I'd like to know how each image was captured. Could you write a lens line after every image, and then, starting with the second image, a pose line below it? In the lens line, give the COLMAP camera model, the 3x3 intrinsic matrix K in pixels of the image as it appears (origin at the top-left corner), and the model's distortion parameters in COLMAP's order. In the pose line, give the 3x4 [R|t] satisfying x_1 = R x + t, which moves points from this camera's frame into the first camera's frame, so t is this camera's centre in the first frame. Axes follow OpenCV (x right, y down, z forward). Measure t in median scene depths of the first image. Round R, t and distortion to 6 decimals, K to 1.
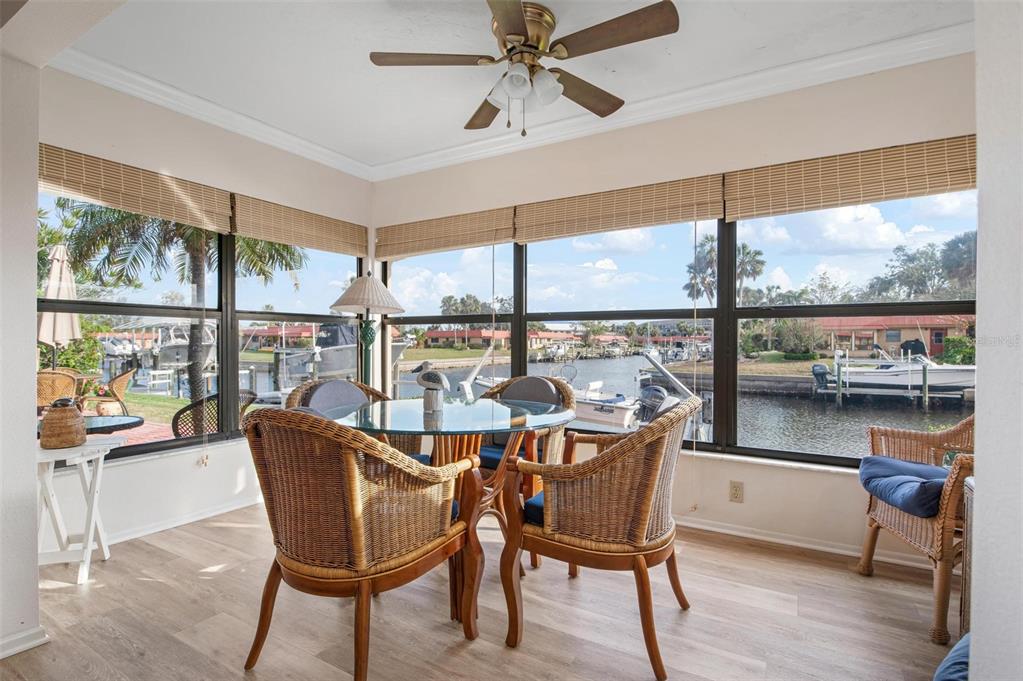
lens RADIAL K [[482.8, 0, 511.3], [0, 482.8, 343.0], [0, 0, 1]] dist [-0.002306, -0.002995]
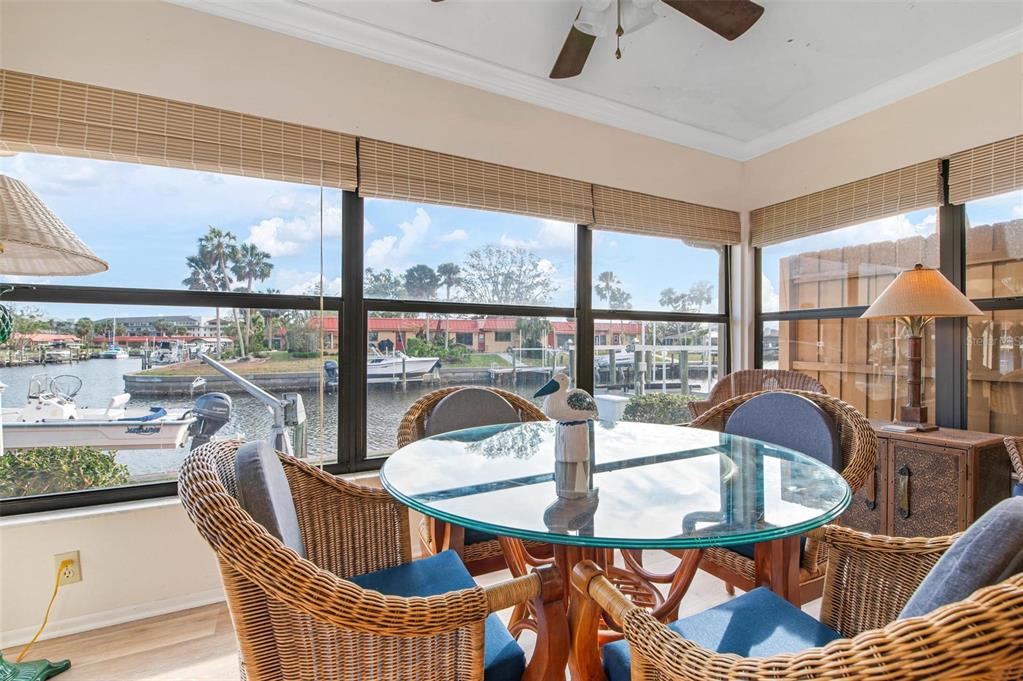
lens RADIAL K [[451.0, 0, 514.1], [0, 451.0, 344.4], [0, 0, 1]] dist [-0.005107, -0.001518]
pose [[0.525716, -0.007412, 0.850628, -0.056502], [0.004520, 0.999972, 0.005920, 0.000217], [-0.850648, 0.000733, 0.525735, 0.065670]]
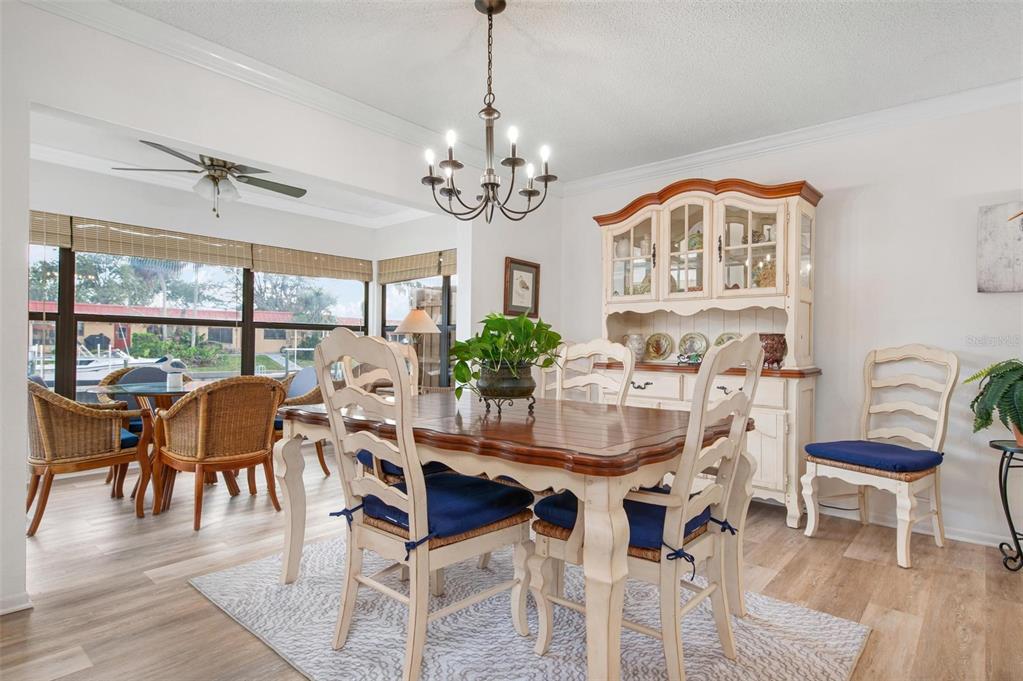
lens RADIAL K [[539.0, 0, 513.3], [0, 539.0, 344.3], [0, 0, 1]] dist [0.003304, 0.000300]
pose [[0.175651, 0.000306, 0.984452, -0.140759], [-0.014064, 0.999899, 0.002199, -0.000945], [-0.984352, -0.014232, 0.175637, -0.029737]]
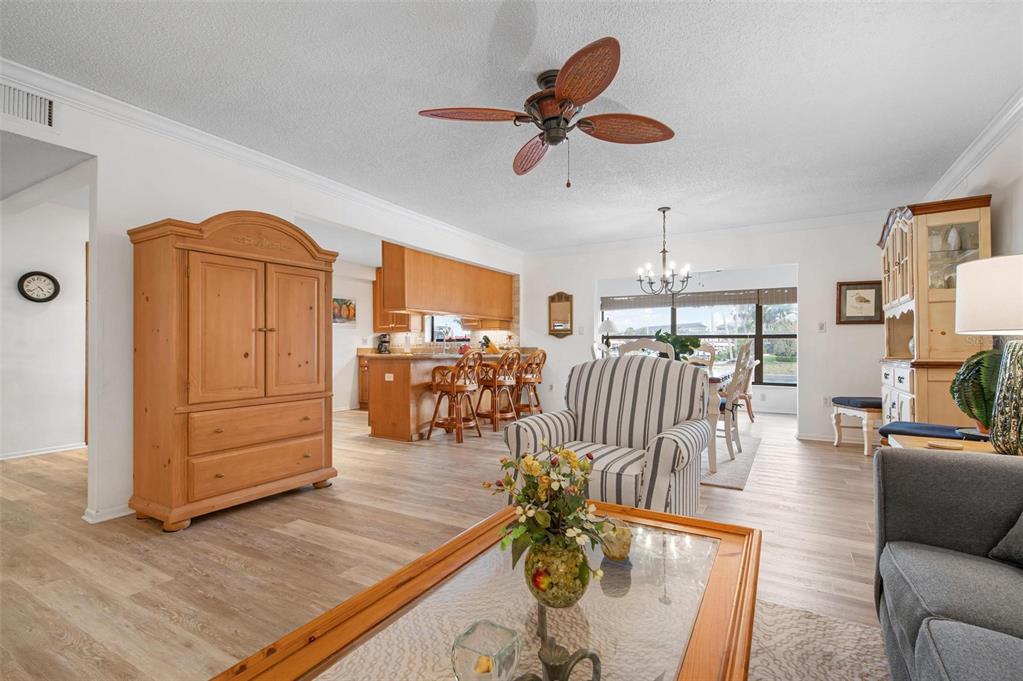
lens RADIAL K [[482.8, 0, 512.2], [0, 482.8, 345.1], [0, 0, 1]] dist [-0.002306, -0.002995]
pose [[0.999991, 0.000083, 0.004320, -0.117140], [-0.000060, 0.999985, -0.005394, 0.000597], [-0.004320, 0.005393, 0.999976, -0.210875]]
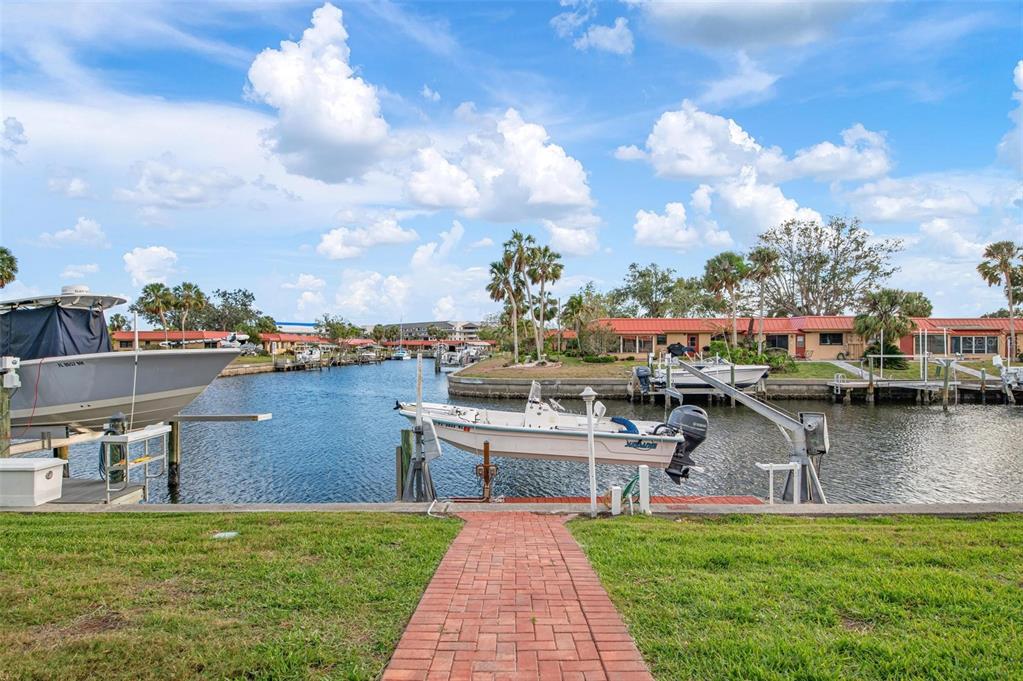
lens RADIAL K [[502.4, 0, 510.1], [0, 502.4, 345.6], [0, 0, 1]] dist [-0.008217, -0.003127]
pose [[0.860953, -0.001712, 0.508682, -0.177548], [0.003033, 0.999994, -0.001768, -0.000864], [-0.508676, 0.003065, 0.860953, 0.258762]]
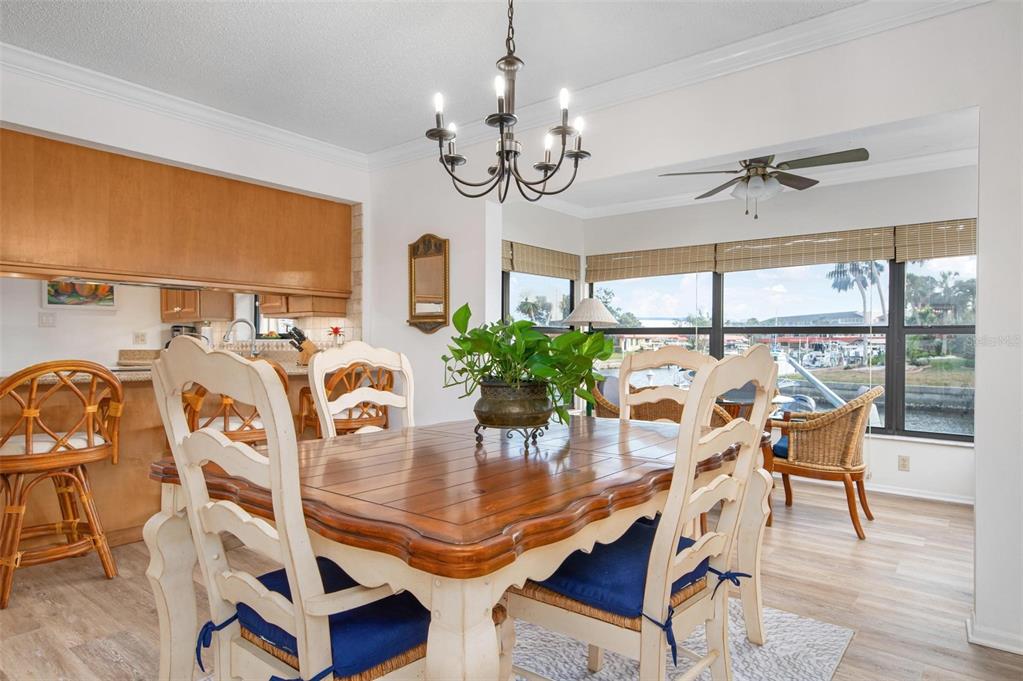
lens RADIAL K [[590.8, 0, 512.2], [0, 590.8, 343.1], [0, 0, 1]] dist [0.006440, 0.000713]
pose [[0.990242, 0.004064, -0.139297, -0.041932], [-0.004151, 0.999991, -0.000328, -0.002349], [0.139294, 0.000903, 0.990251, -0.085545]]
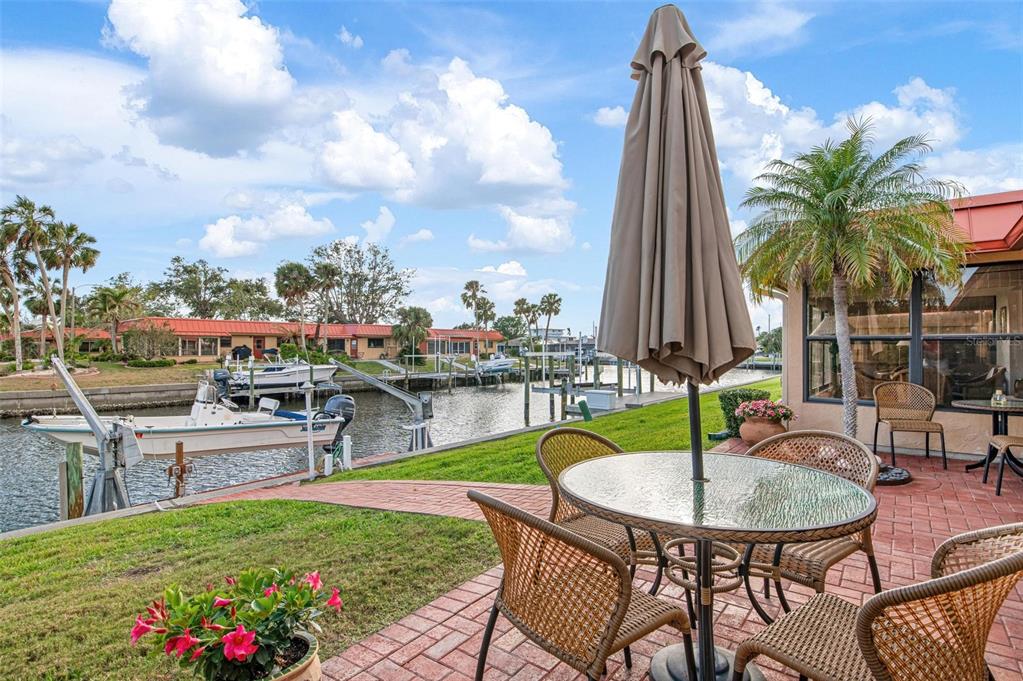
lens RADIAL K [[482.8, 0, 515.3], [0, 482.8, 342.9], [0, 0, 1]] dist [-0.002306, -0.002995]
pose [[0.145243, 0.009217, 0.989353, -0.328003], [0.001053, 0.999955, -0.009470, -0.002746], [-0.989395, 0.002417, 0.145227, 0.278634]]
